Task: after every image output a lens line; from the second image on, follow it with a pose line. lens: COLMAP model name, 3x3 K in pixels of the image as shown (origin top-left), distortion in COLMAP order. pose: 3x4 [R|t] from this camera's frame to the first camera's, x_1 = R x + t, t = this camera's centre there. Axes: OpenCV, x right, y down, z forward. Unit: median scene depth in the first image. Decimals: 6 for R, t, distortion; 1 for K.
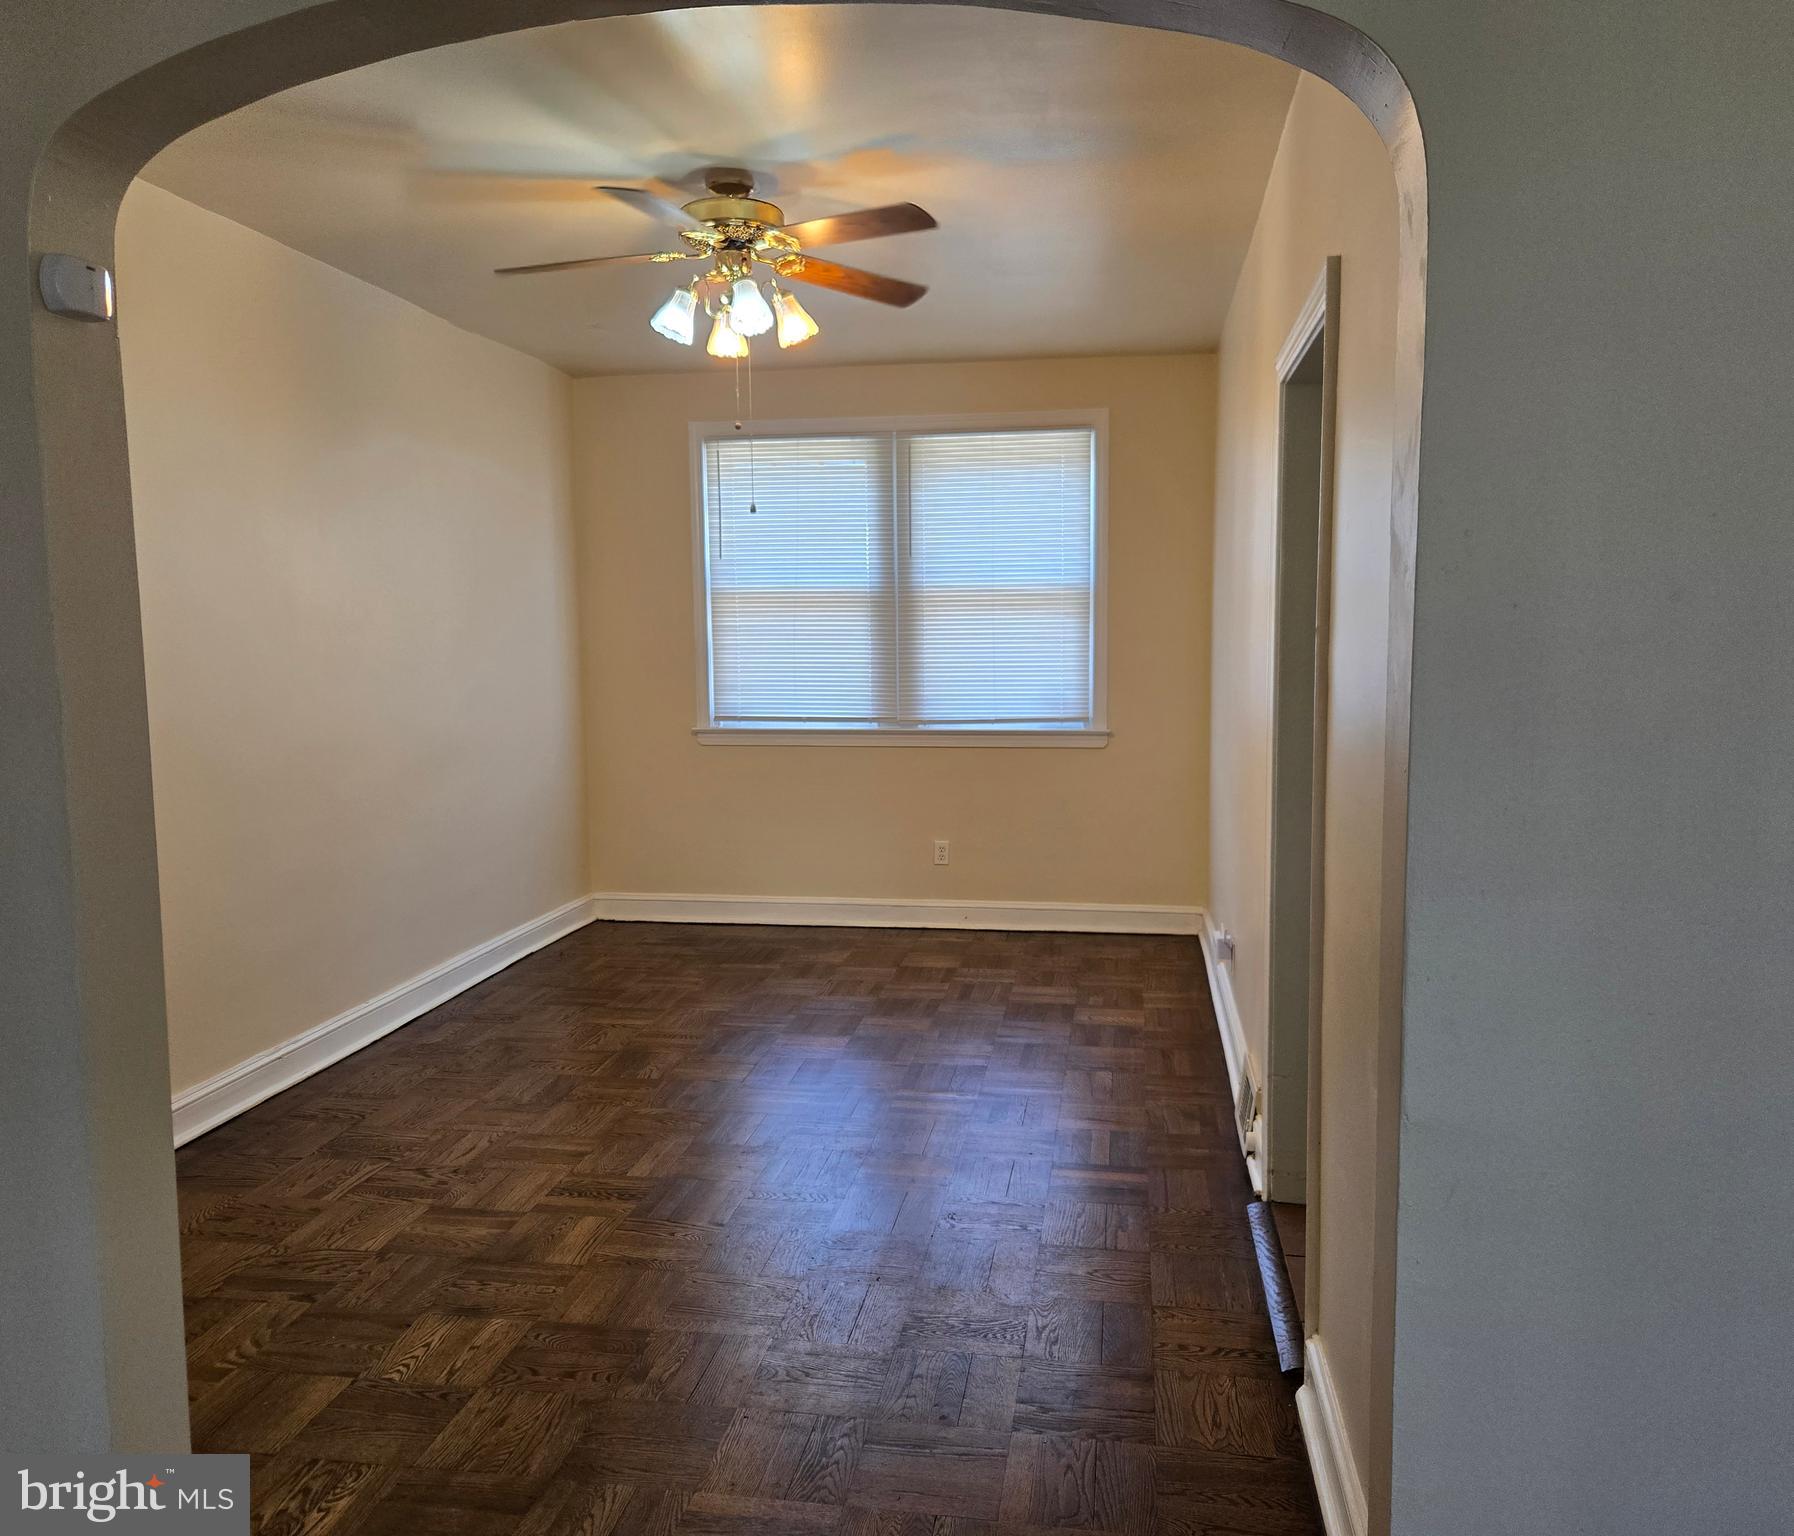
lens RADIAL K [[1376.7, 0, 885.4], [0, 1376.7, 772.8], [0, 0, 1]] dist [0.070399, -0.058682]
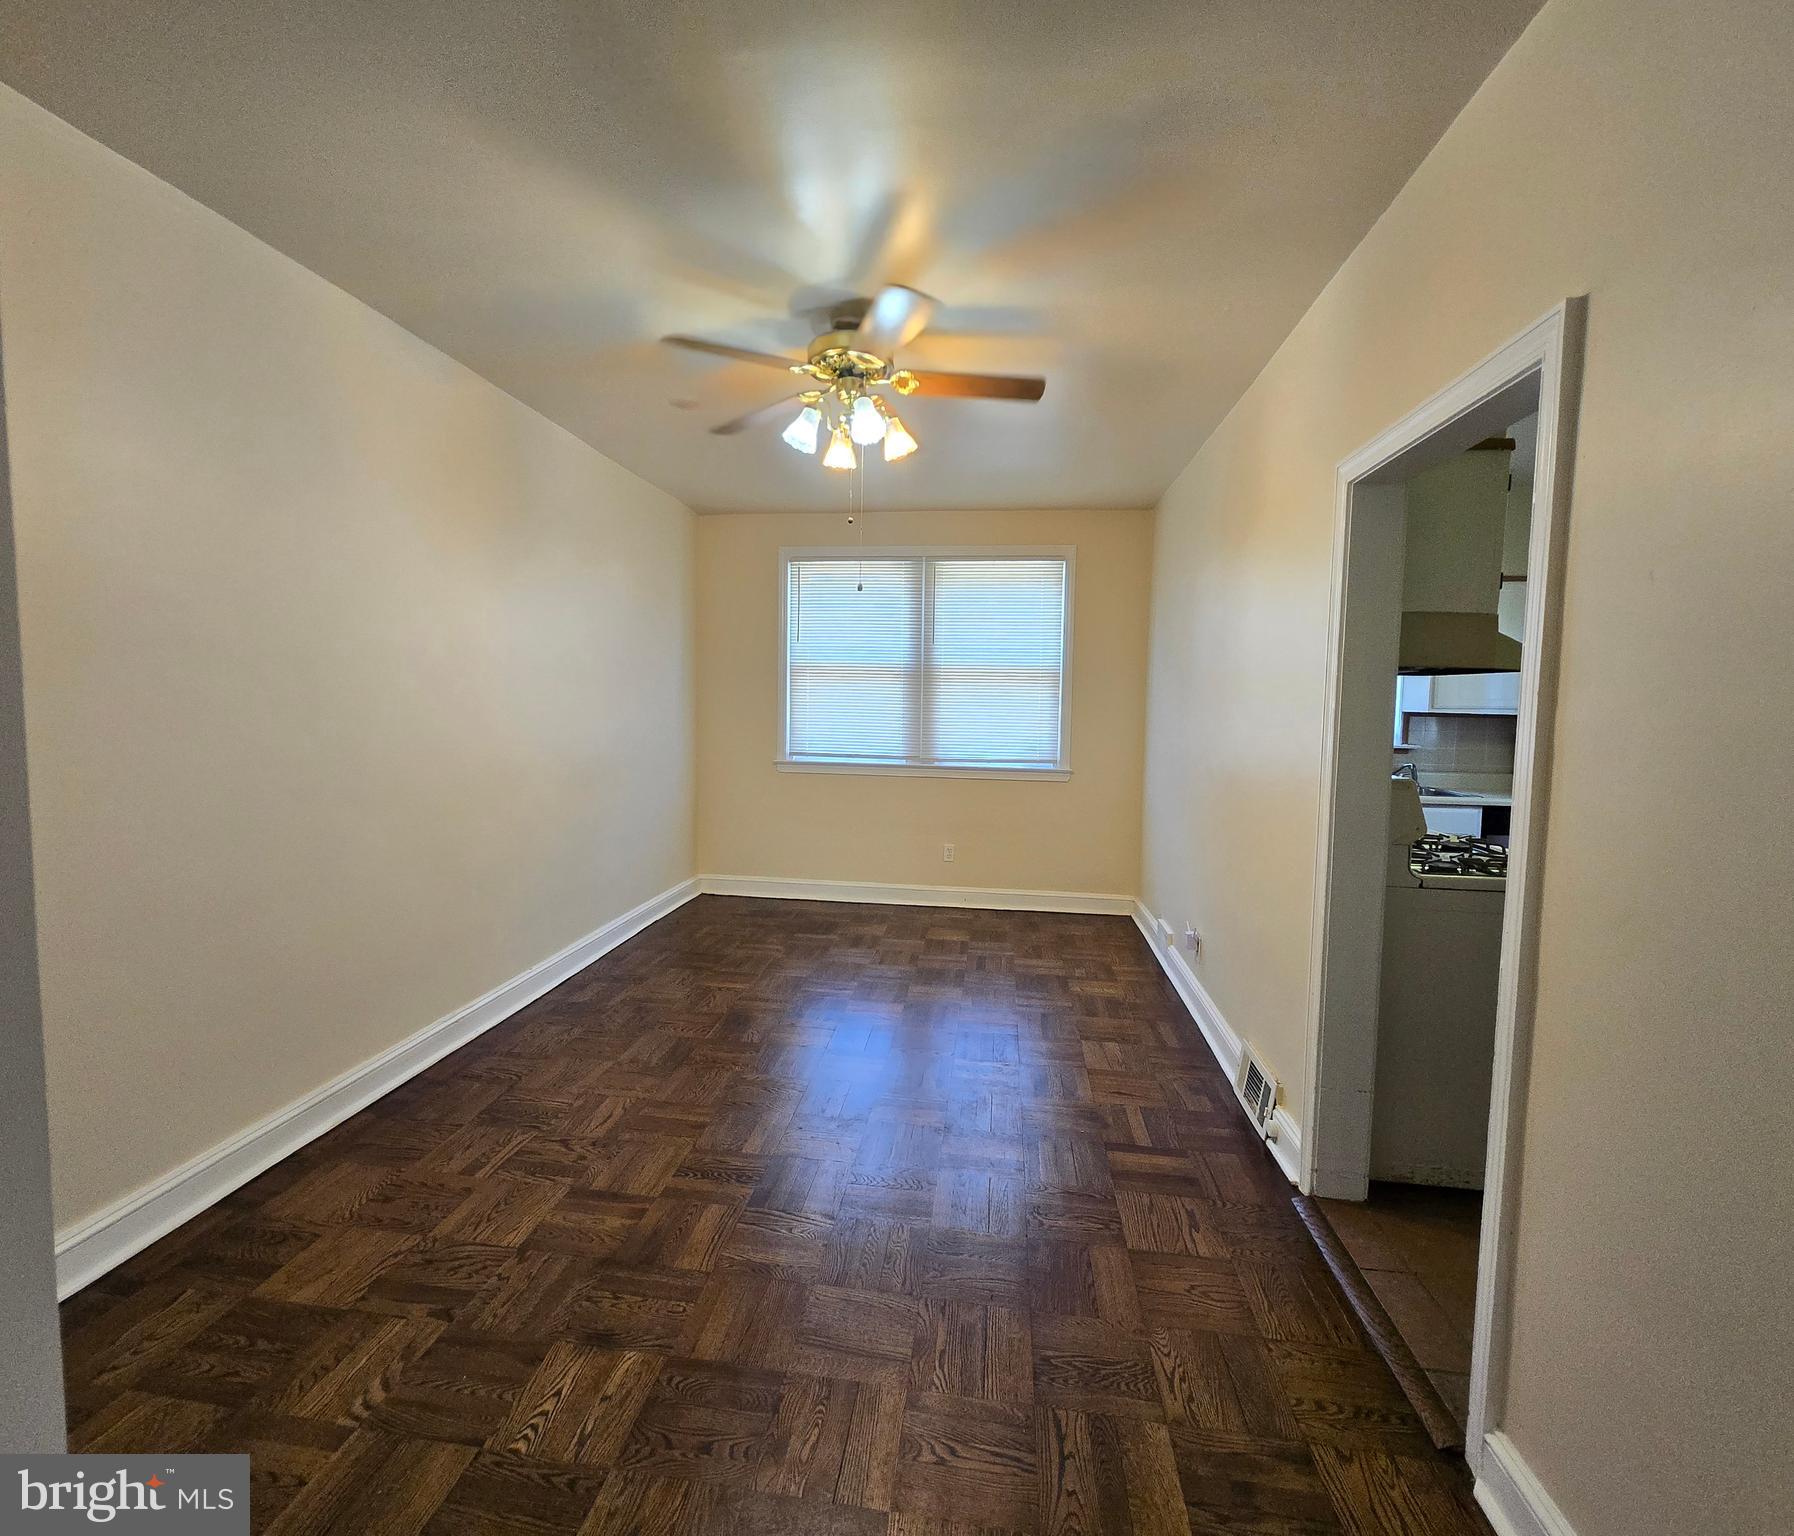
lens RADIAL K [[802.1, 0, 885.4], [0, 802.1, 755.3], [0, 0, 1]] dist [0.002242, -0.001157]
pose [[0.999071, 0.026519, 0.033966, -0.087779], [-0.025295, 0.999032, -0.035991, -0.017694], [-0.034888, 0.035098, 0.998775, 0.280589]]
